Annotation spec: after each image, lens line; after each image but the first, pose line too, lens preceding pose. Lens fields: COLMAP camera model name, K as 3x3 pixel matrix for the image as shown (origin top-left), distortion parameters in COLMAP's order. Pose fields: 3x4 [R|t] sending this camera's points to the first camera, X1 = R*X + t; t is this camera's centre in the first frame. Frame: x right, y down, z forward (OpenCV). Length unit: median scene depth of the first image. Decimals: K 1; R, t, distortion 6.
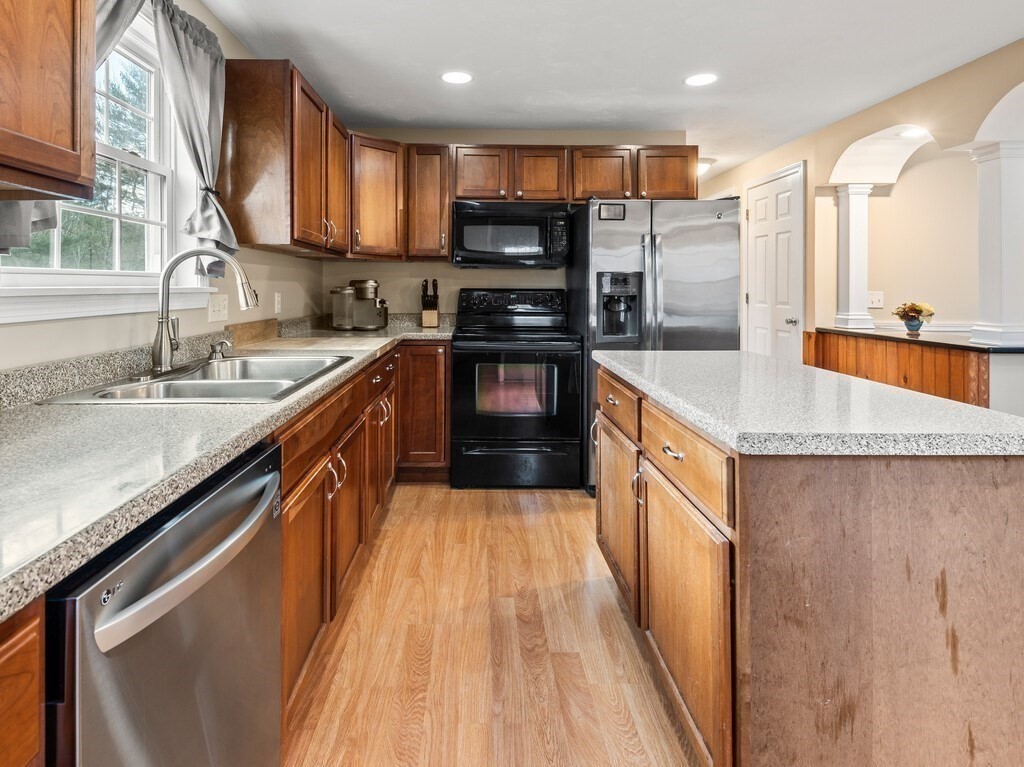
lens RADIAL K [[552.3, 0, 483.3], [0, 552.3, 315.9], [0, 0, 1]] dist [0.022080, -0.010136]
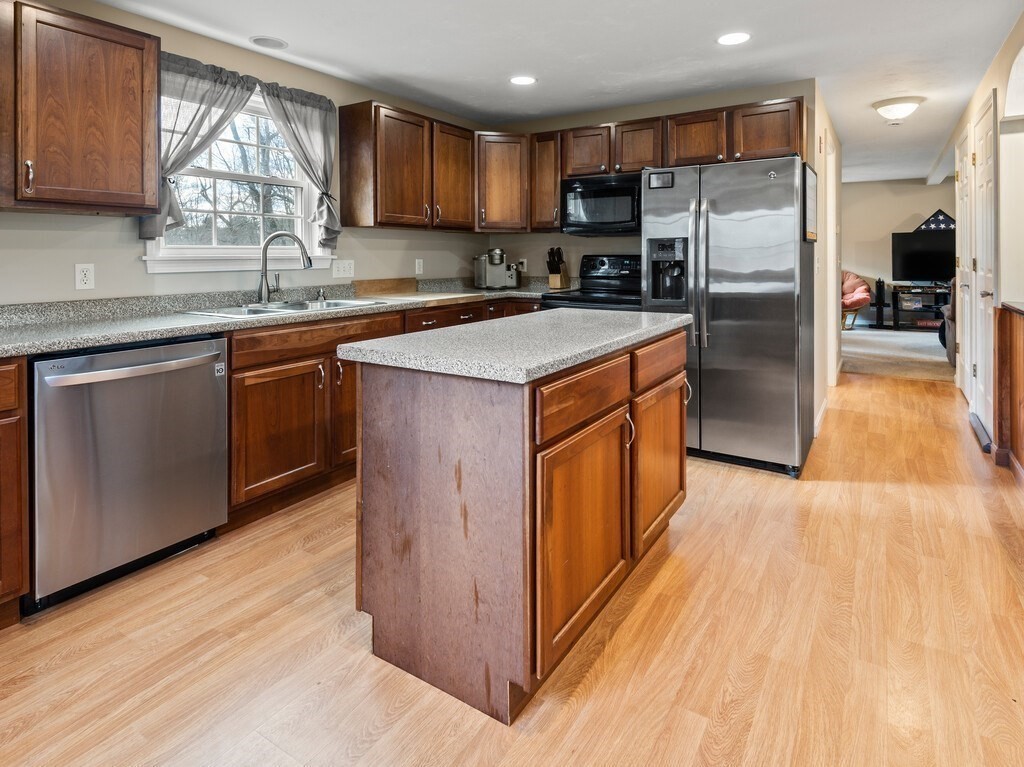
lens RADIAL K [[552.3, 0, 529.7], [0, 552.3, 293.9], [0, 0, 1]] dist [0.022080, -0.010136]
pose [[0.845872, 0.030534, -0.532511, 0.583111], [-0.020530, 0.999484, 0.024699, 0.004907], [0.532990, -0.009959, 0.846063, -0.016088]]
